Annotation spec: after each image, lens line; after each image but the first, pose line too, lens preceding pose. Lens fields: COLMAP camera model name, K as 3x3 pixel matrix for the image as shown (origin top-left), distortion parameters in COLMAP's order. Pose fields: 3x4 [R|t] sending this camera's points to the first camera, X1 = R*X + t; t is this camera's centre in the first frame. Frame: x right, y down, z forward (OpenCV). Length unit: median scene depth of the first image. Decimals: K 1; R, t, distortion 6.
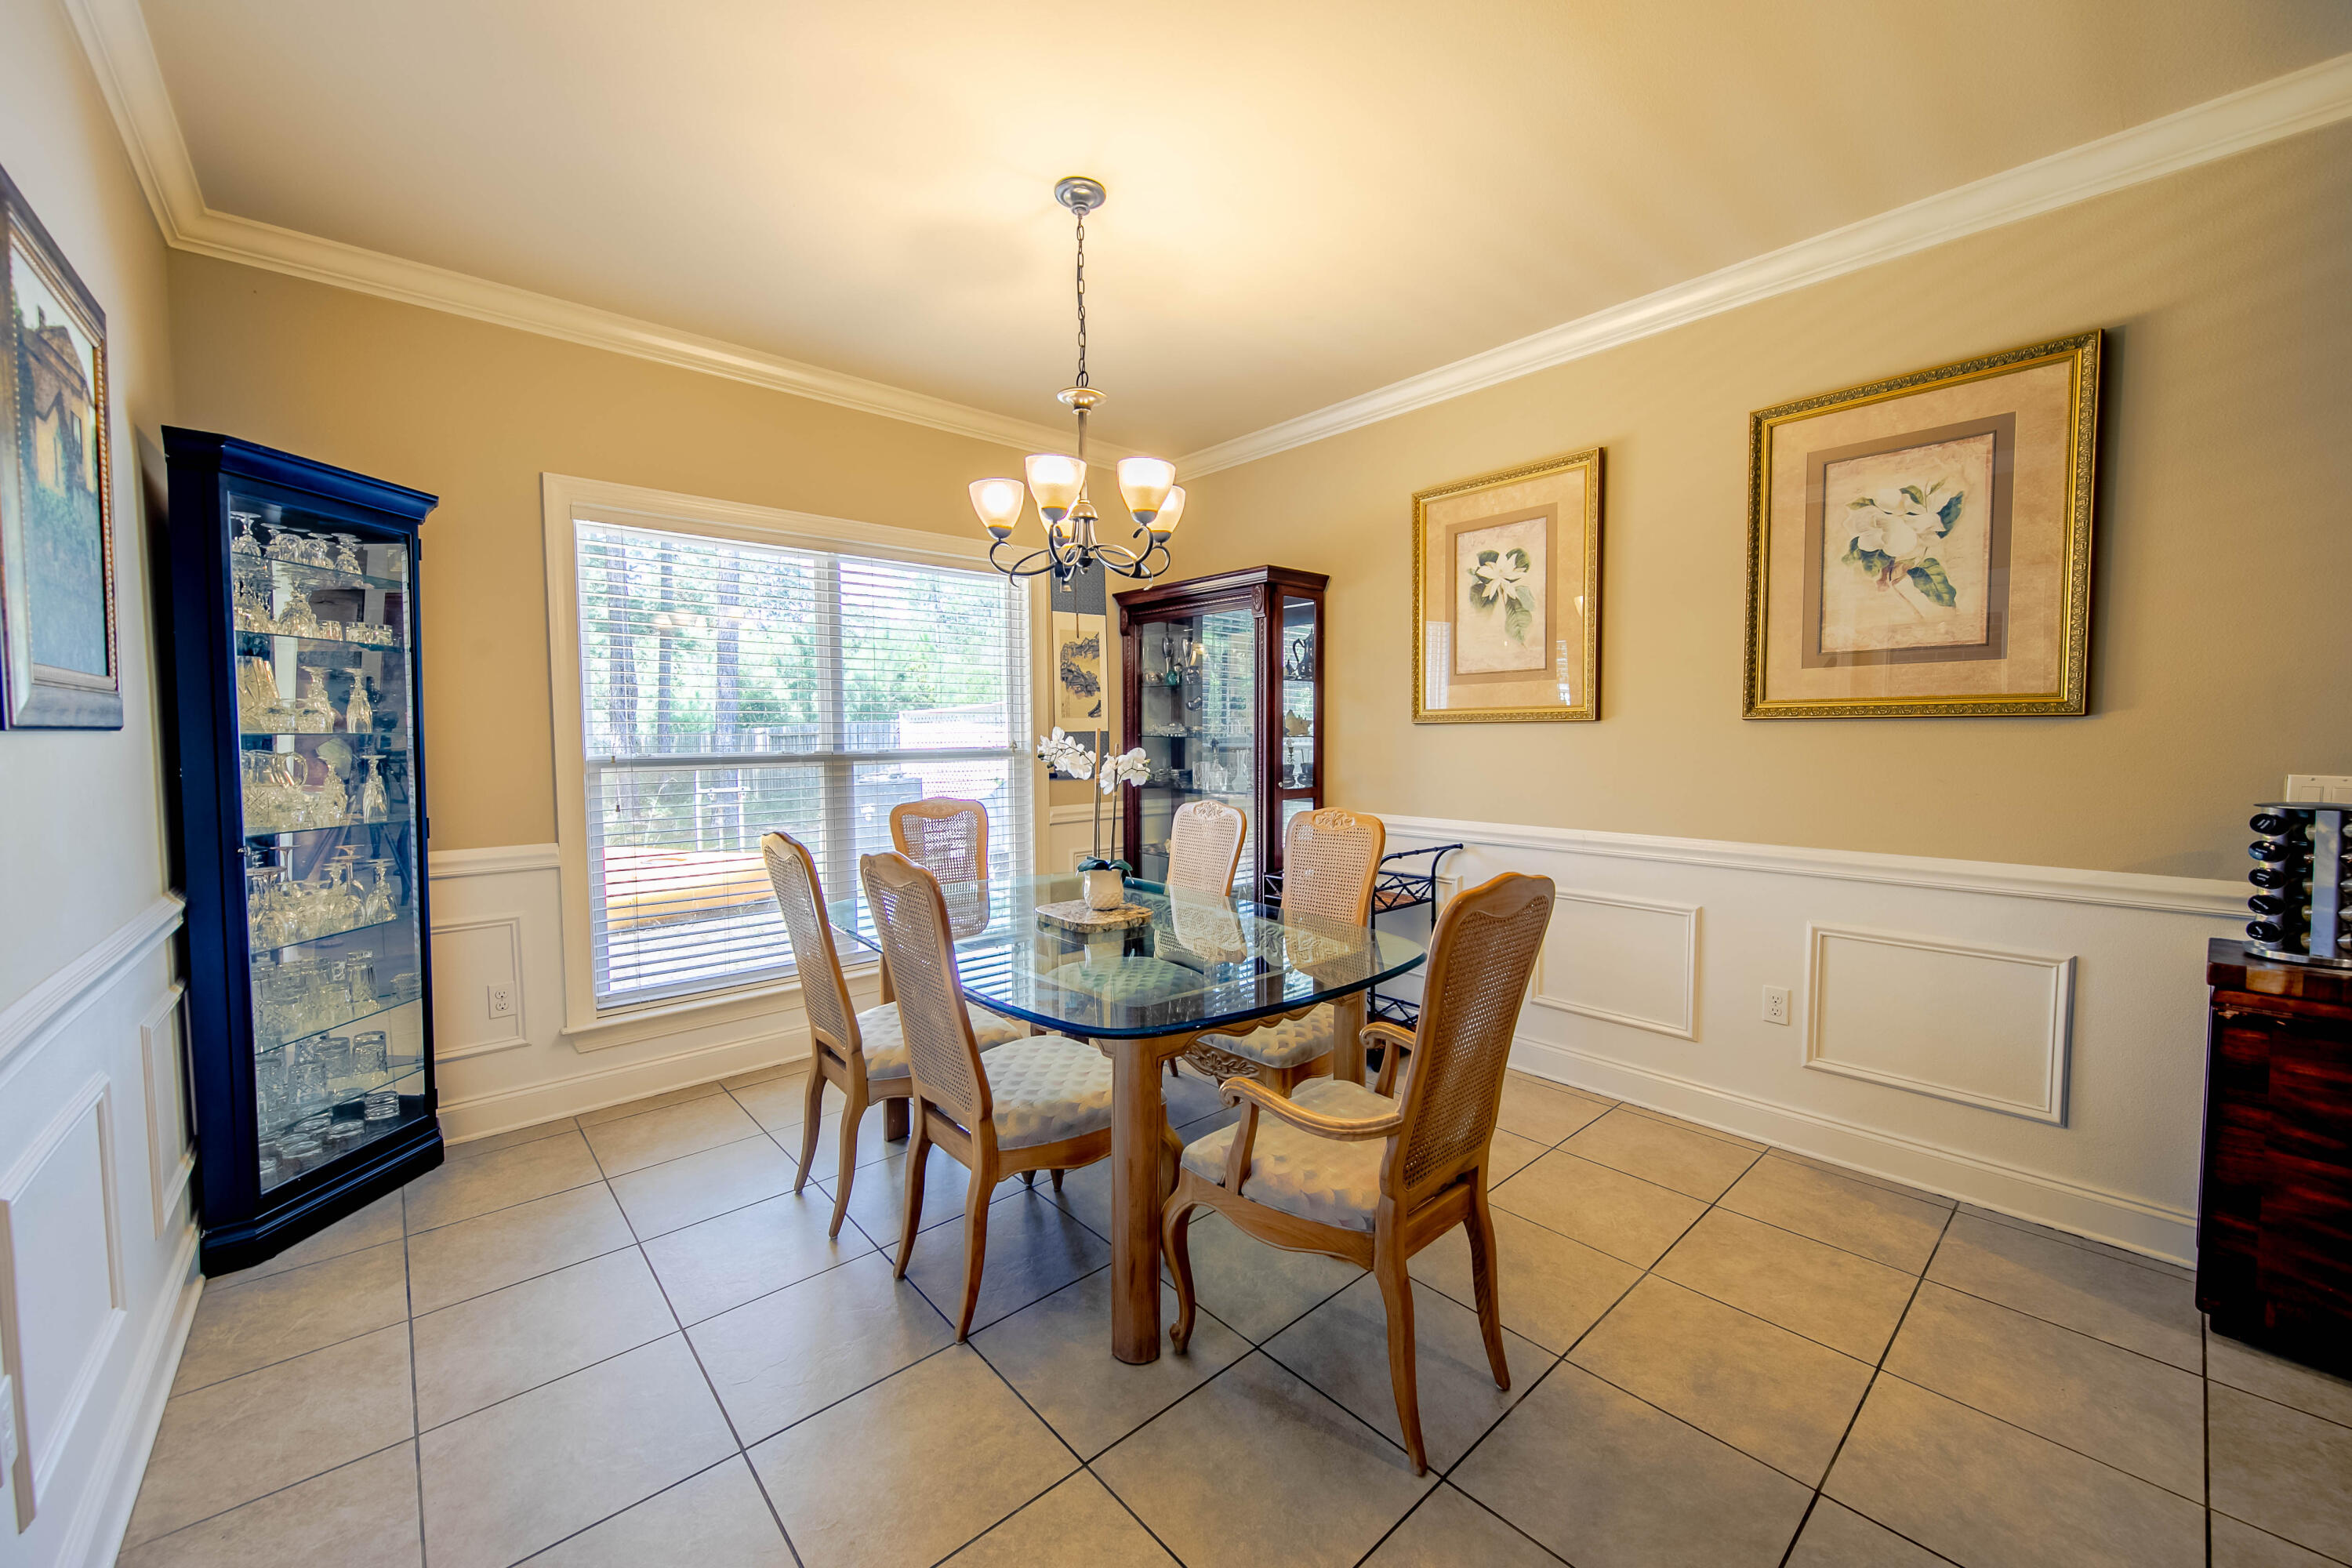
lens RADIAL K [[894.3, 0, 1181.8], [0, 894.3, 777.2], [0, 0, 1]] dist [0.008546, -0.004552]
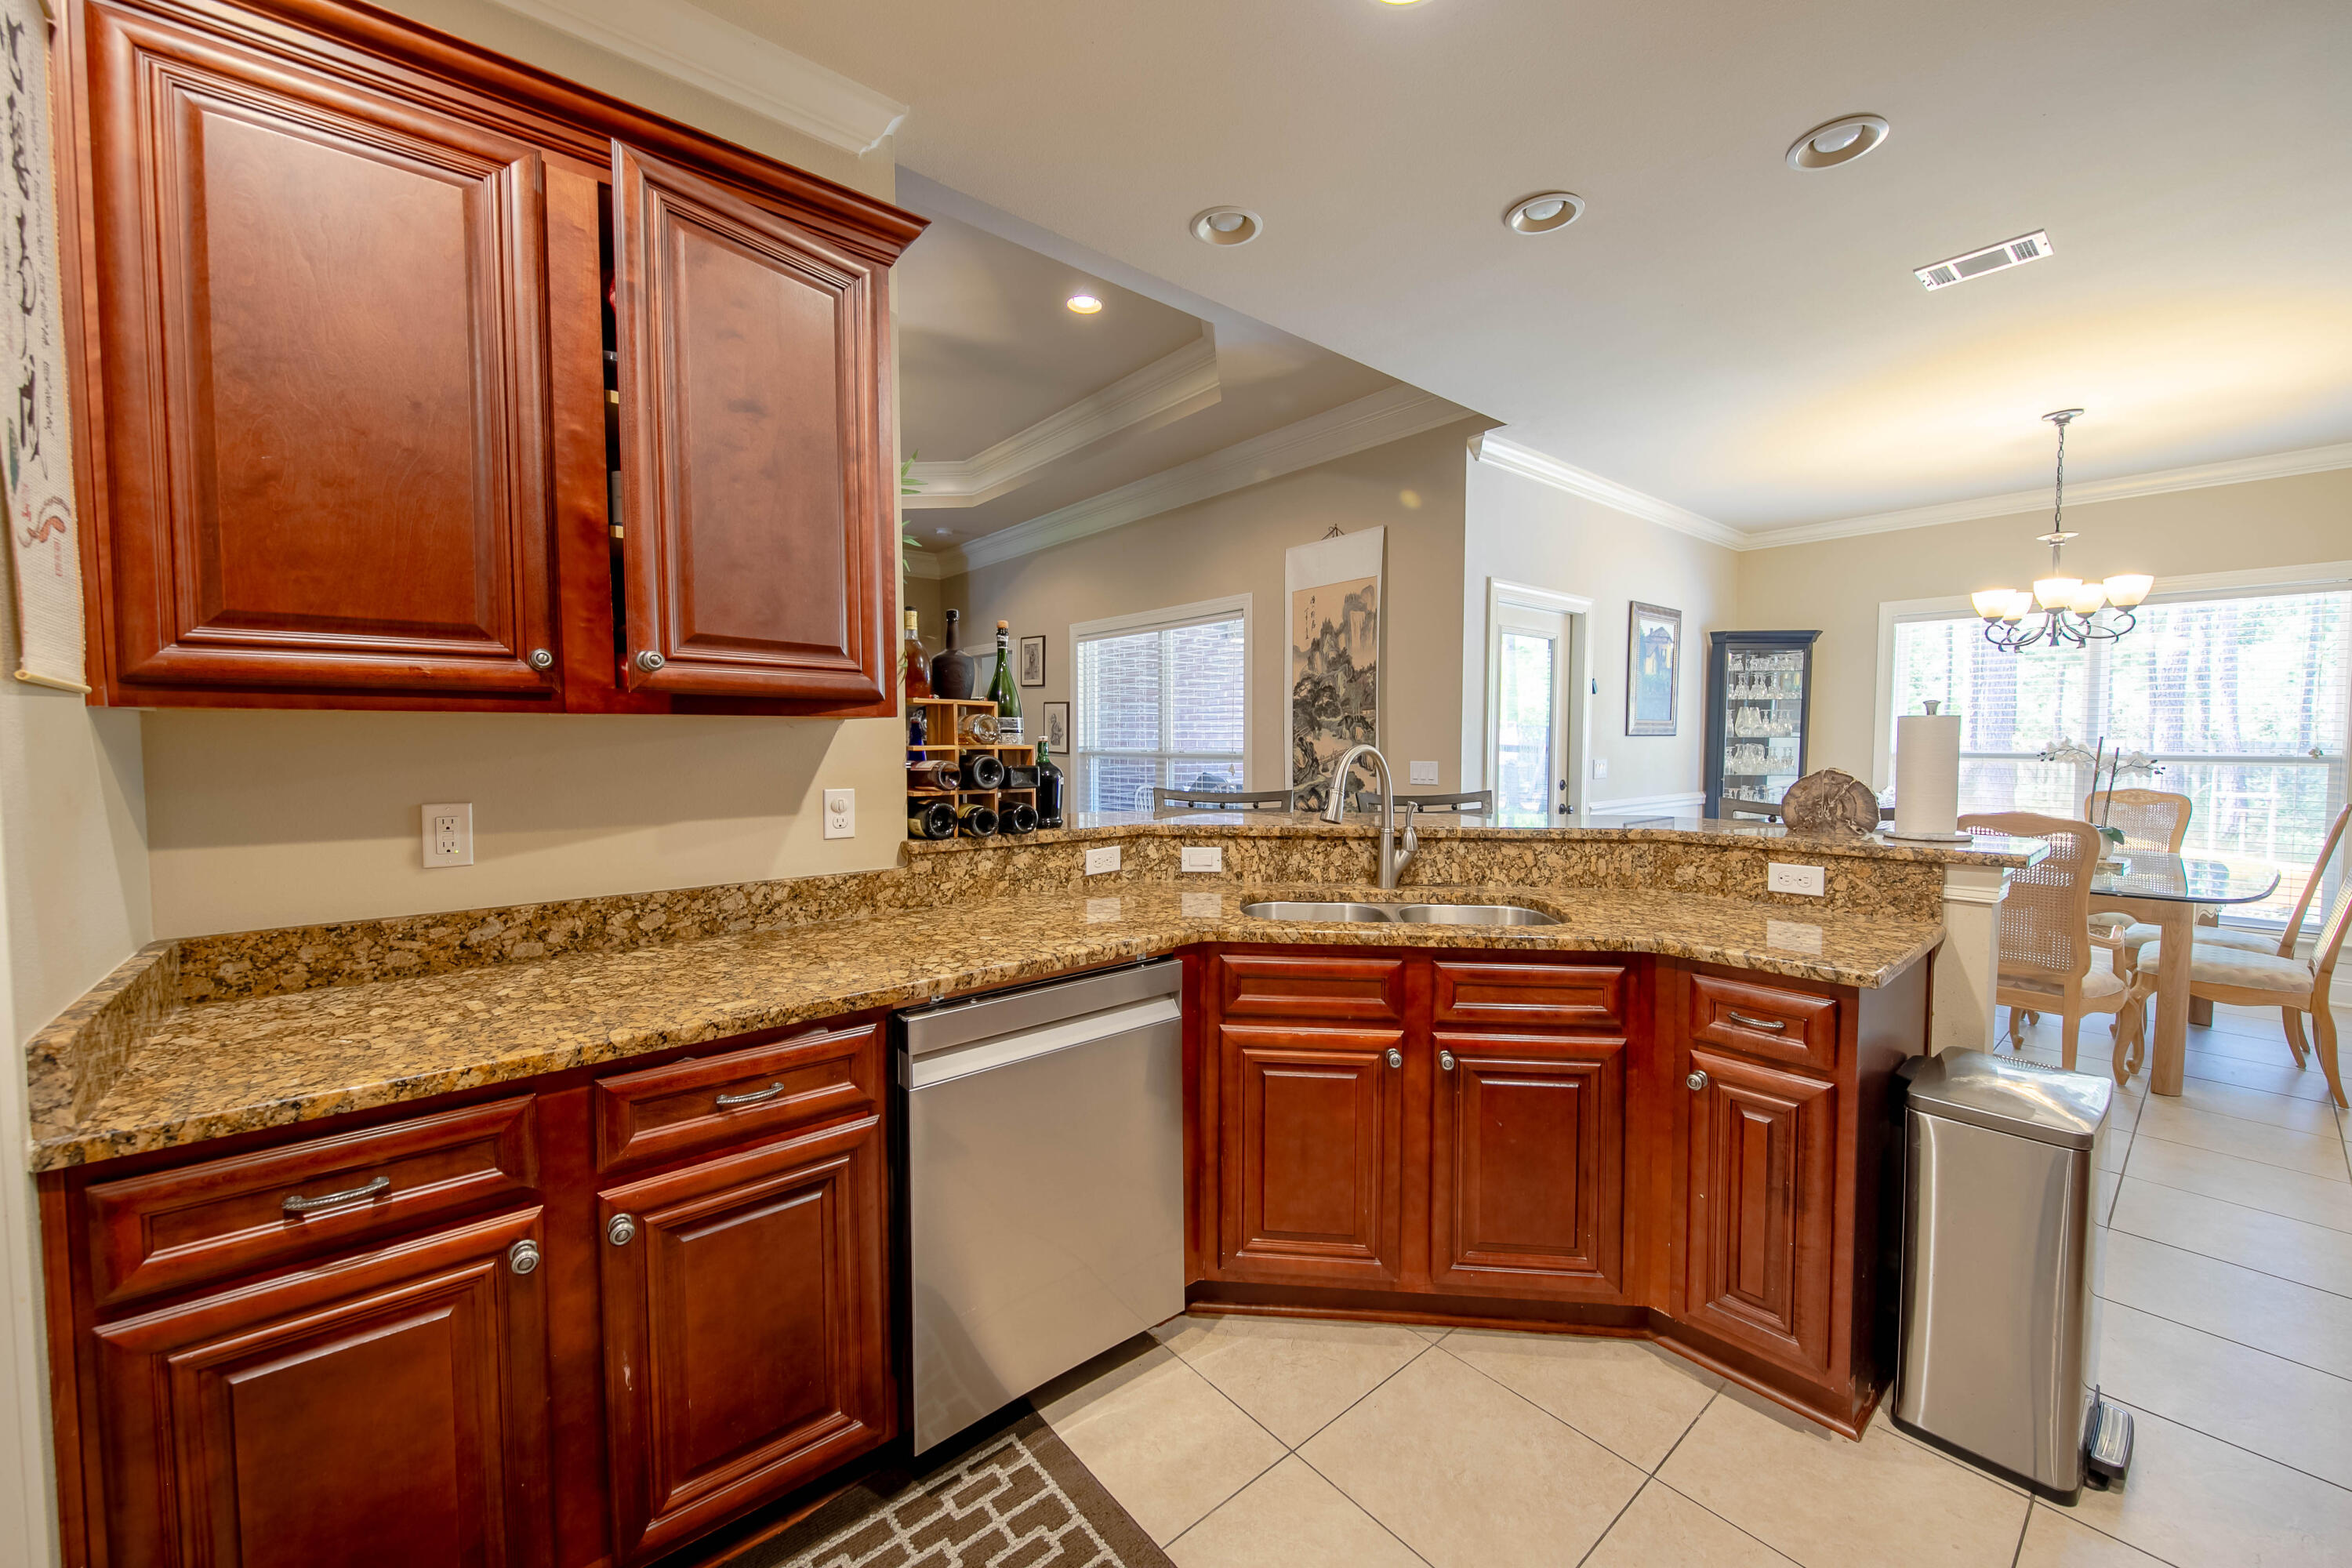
lens RADIAL K [[895.3, 0, 1182.7], [0, 895.3, 777.0], [0, 0, 1]] dist [0.008908, -0.003638]
pose [[-0.023180, 0.051662, -0.998396, 1.198050], [-0.052673, 0.997214, 0.052823, 0.012665], [0.998343, 0.053813, -0.020395, -0.409458]]
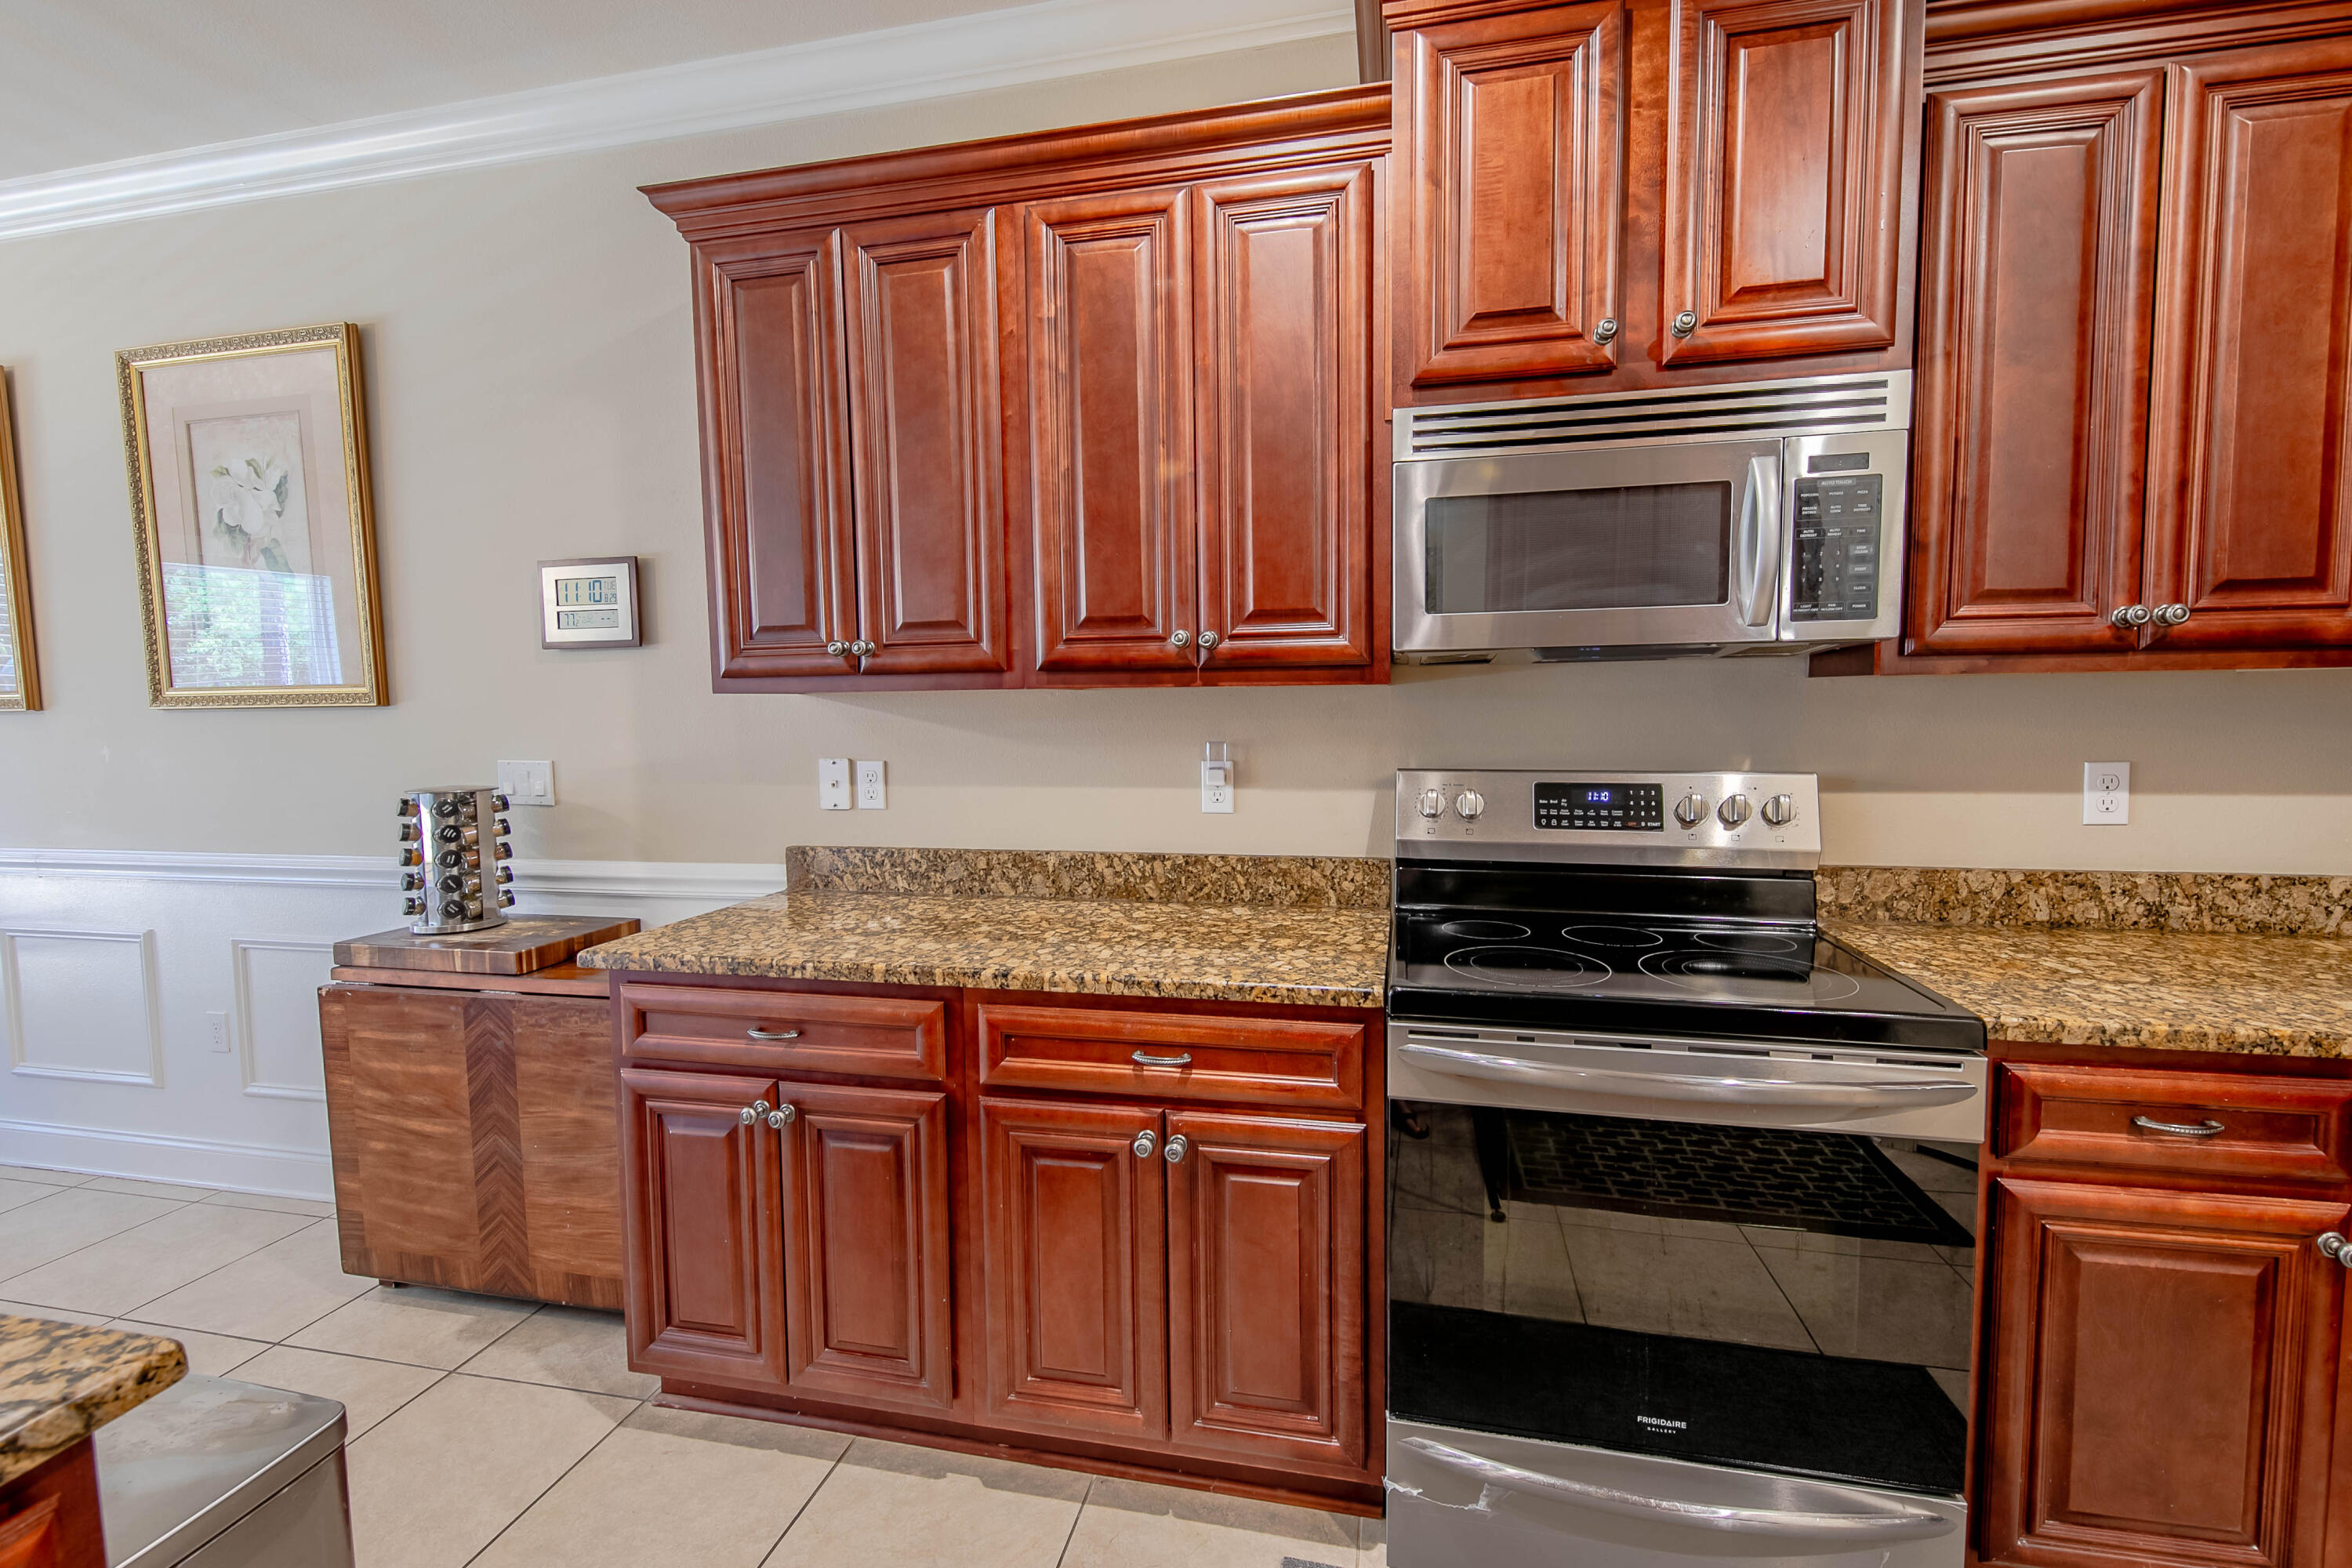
lens RADIAL K [[1008.5, 0, 1183.1], [0, 1008.5, 772.8], [0, 0, 1]] dist [0.008229, -0.000377]
pose [[0.810405, -0.046303, 0.584038, 0.755998], [0.039217, 0.998923, 0.024779, 0.009827], [-0.584556, 0.002823, 0.811348, -0.326788]]
